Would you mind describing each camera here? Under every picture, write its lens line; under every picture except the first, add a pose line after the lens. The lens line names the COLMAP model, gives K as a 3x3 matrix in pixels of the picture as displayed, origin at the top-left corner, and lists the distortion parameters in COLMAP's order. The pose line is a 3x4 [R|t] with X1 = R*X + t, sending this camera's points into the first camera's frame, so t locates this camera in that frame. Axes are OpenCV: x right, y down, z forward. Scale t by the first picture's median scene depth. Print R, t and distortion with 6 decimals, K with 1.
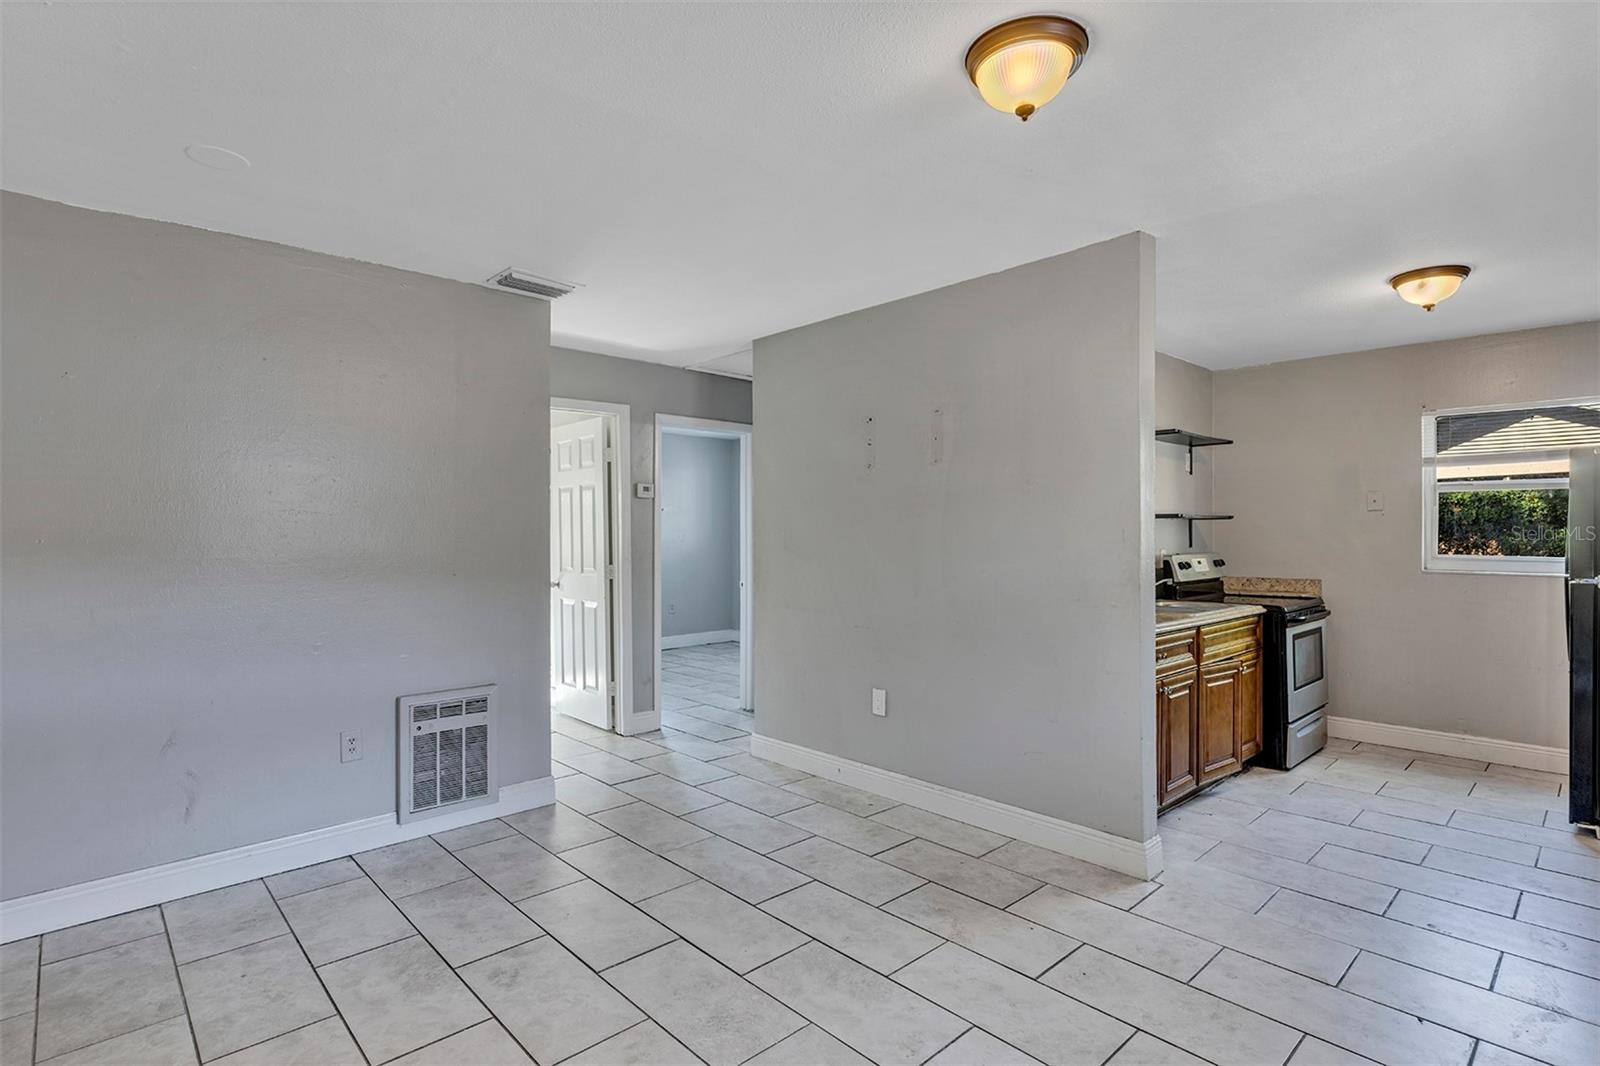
lens RADIAL K [[797.2, 0, 792.0], [0, 797.2, 530.4], [0, 0, 1]] dist [0.003179, -0.000177]
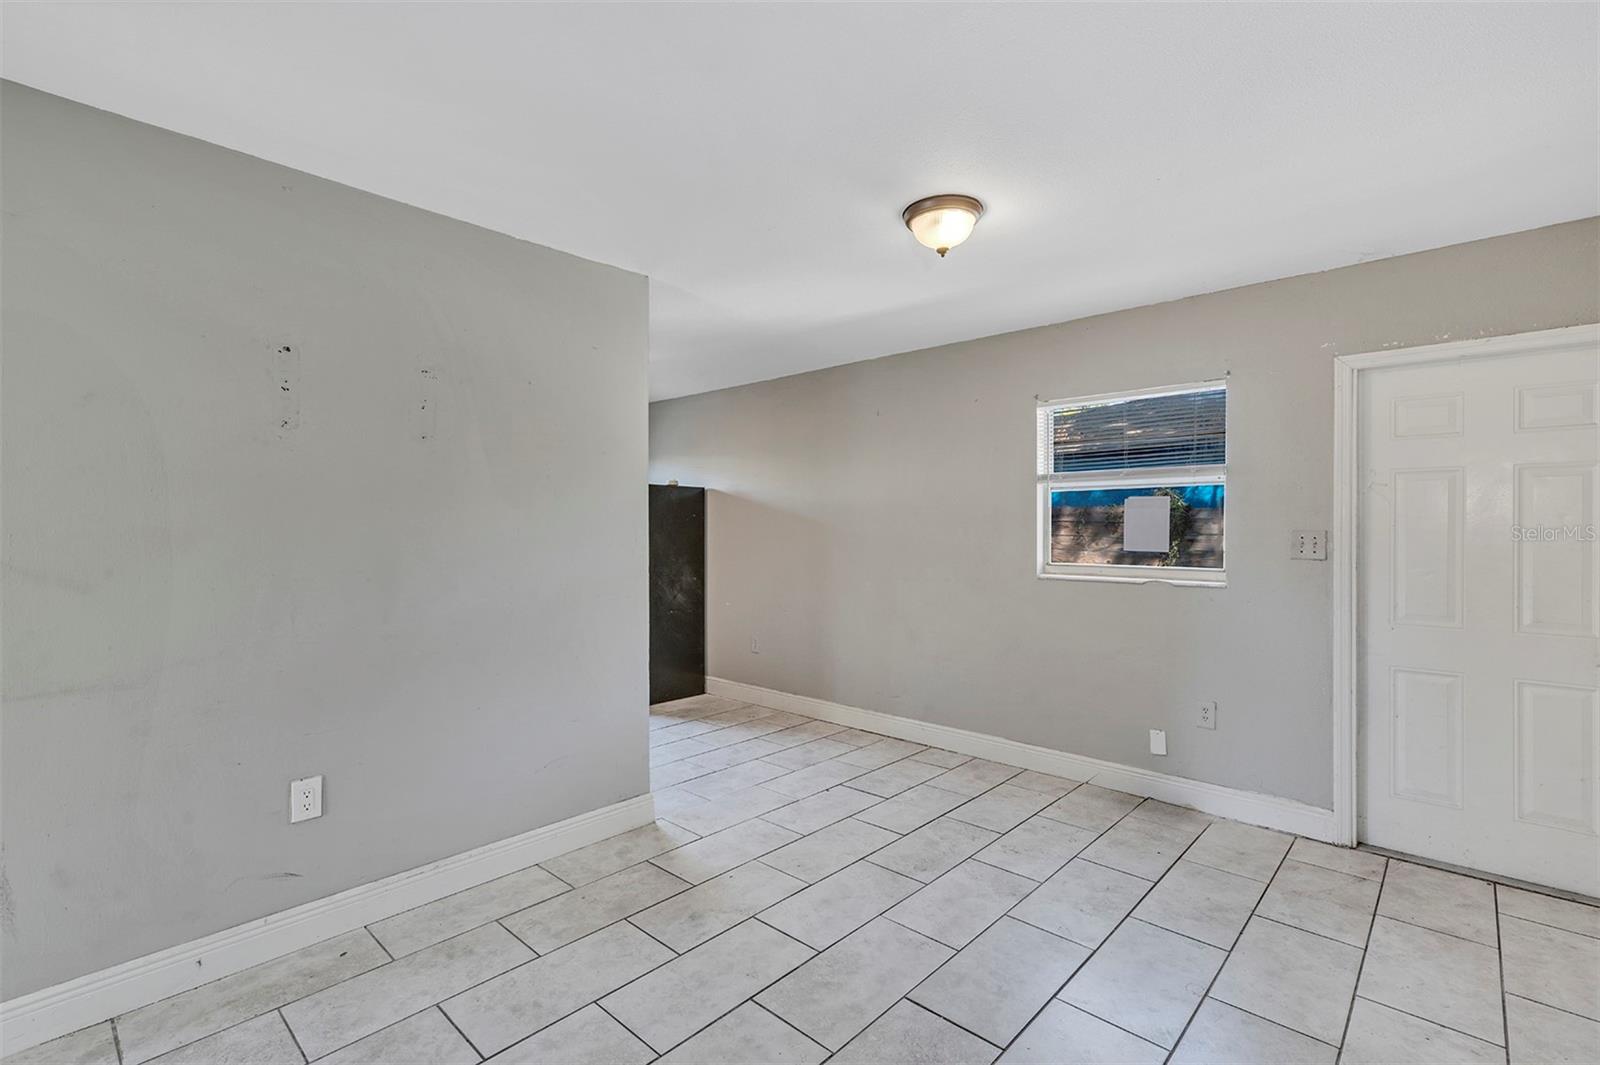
lens RADIAL K [[718.8, 0, 805.5], [0, 718.8, 530.8], [0, 0, 1]] dist [0.006108, -0.000131]
pose [[-0.077956, -0.000533, 0.996957, -0.442244], [-0.004386, 0.999990, 0.000192, -0.000026], [-0.996947, -0.004357, -0.077958, 0.582410]]
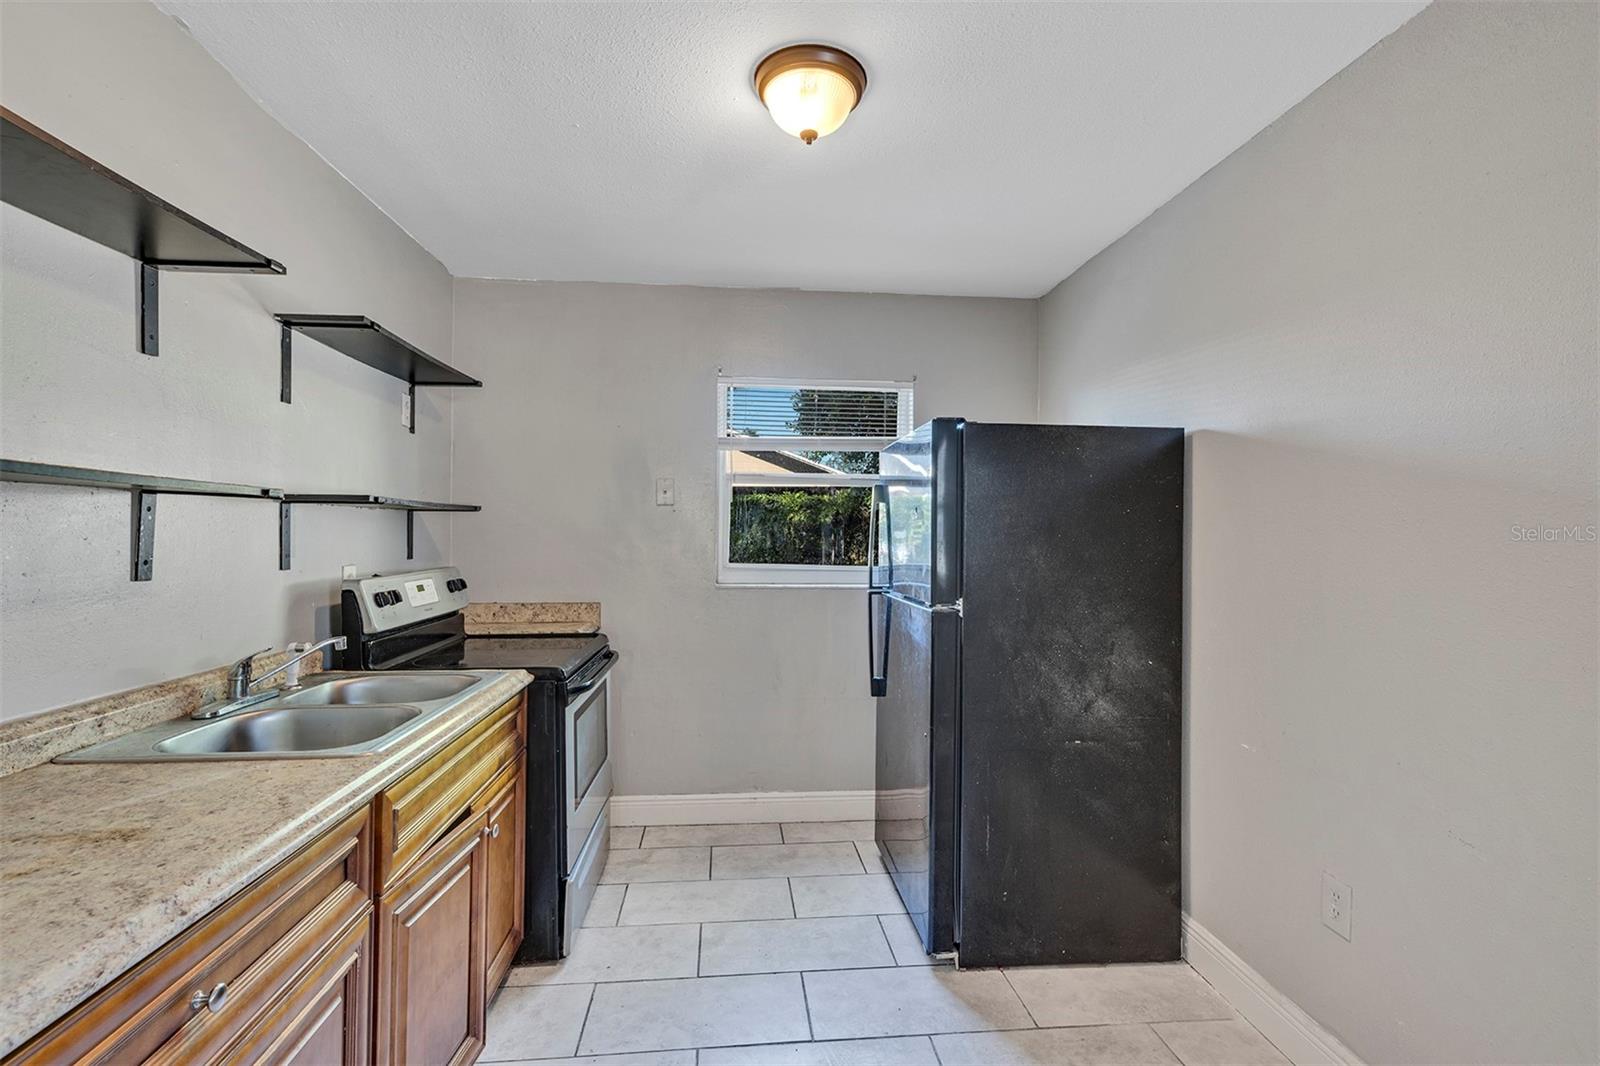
lens RADIAL K [[718.8, 0, 781.3], [0, 718.8, 530.7], [0, 0, 1]] dist [0.006108, -0.000131]
pose [[0.628891, 0.007933, 0.777453, 0.320252], [-0.010273, 0.999945, -0.001894, -0.001376], [-0.777426, -0.006796, 0.628938, 0.563854]]
